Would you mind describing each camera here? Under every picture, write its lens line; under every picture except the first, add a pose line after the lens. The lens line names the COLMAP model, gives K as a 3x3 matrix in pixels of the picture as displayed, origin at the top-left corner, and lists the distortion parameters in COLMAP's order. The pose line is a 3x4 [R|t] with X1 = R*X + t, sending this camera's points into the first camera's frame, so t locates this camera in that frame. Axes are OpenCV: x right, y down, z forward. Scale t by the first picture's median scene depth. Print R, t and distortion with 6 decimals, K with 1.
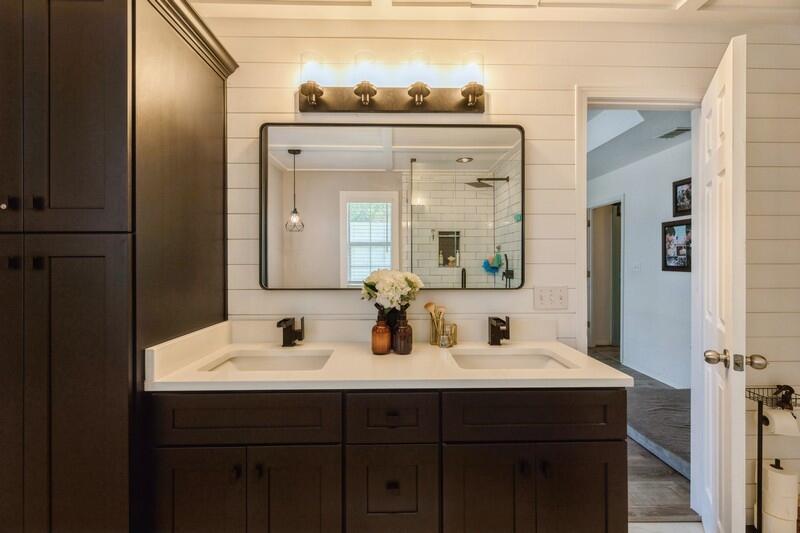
lens RADIAL K [[361.7, 0, 400.8], [0, 361.7, 262.8], [0, 0, 1]] dist [0.007768, -0.000305]
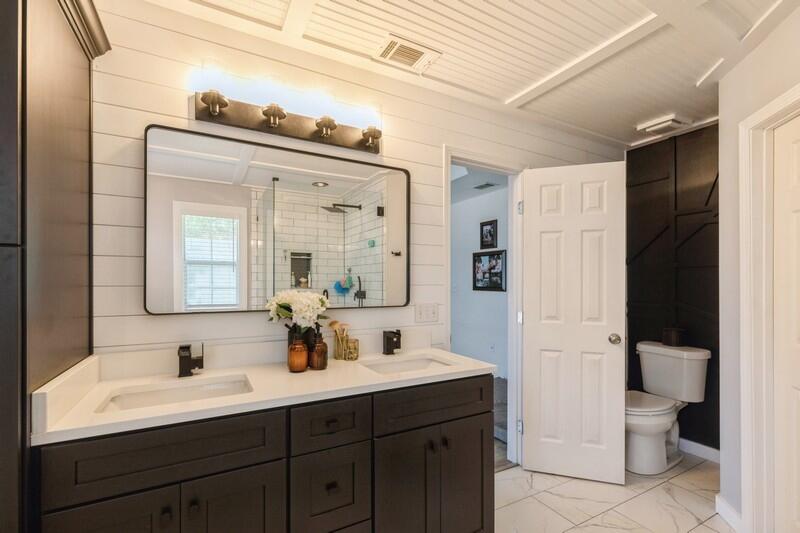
lens RADIAL K [[361.7, 0, 402.3], [0, 361.7, 283.7], [0, 0, 1]] dist [0.007768, -0.000305]
pose [[0.885084, 0.001134, 0.465430, -0.241544], [-0.000779, 0.999999, -0.000954, -0.000714], [-0.465431, 0.000482, 0.885084, -0.053730]]
